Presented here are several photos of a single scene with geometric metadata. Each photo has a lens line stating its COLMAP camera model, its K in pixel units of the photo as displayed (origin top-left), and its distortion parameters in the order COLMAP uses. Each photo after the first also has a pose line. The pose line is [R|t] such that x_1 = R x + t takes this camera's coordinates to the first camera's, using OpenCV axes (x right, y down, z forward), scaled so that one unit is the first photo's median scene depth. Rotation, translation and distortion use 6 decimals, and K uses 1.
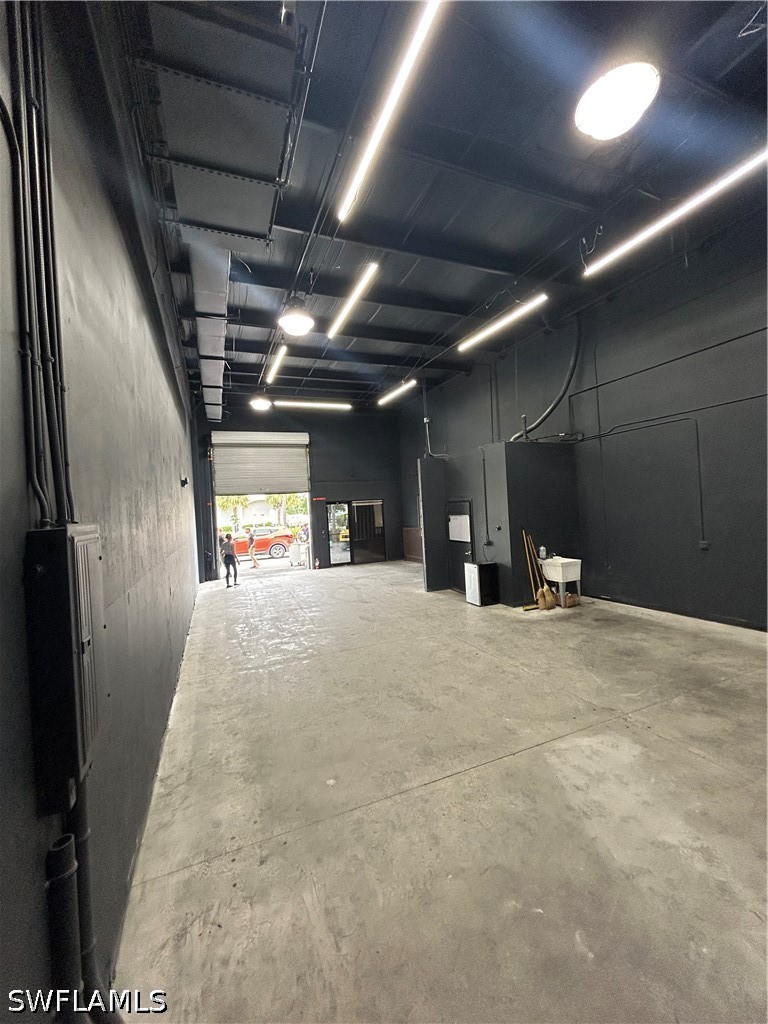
lens RADIAL K [[412.1, 0, 383.4], [0, 412.1, 509.3], [0, 0, 1]] dist [-0.001127, 0.000298]
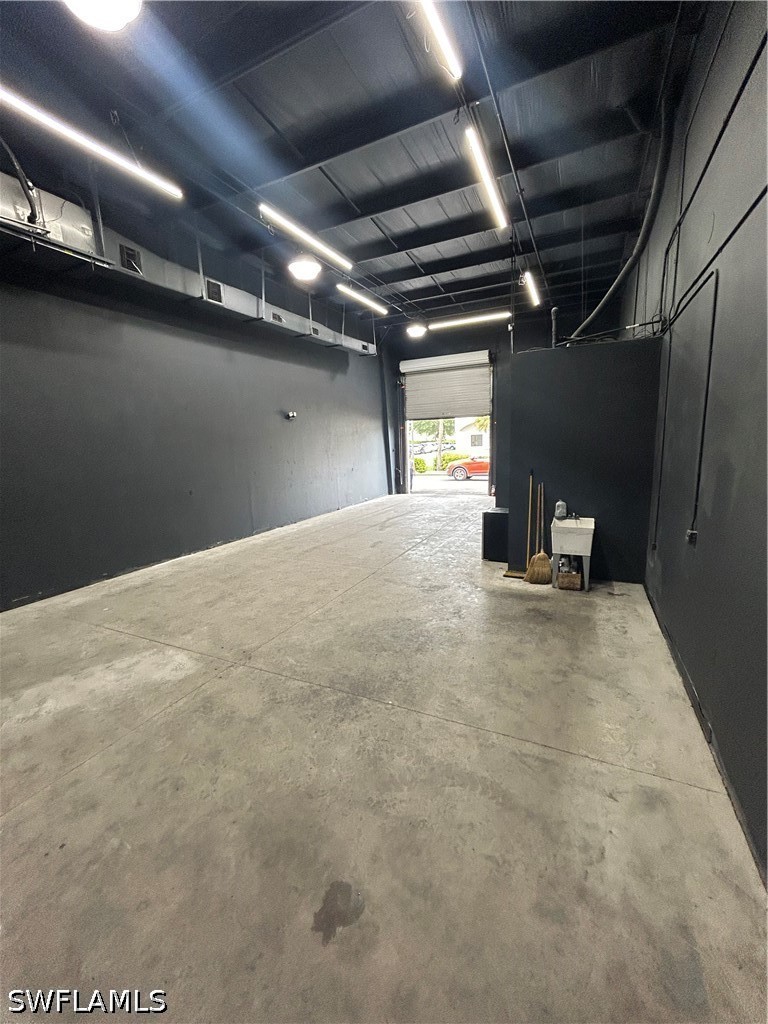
lens RADIAL K [[412.1, 0, 383.4], [0, 412.1, 509.3], [0, 0, 1]] dist [-0.001127, 0.000298]
pose [[0.664382, 0.152501, -0.731669, 0.790668], [-0.001254, 0.979188, 0.202952, -0.044267], [0.747392, -0.133920, 0.650746, 0.341846]]
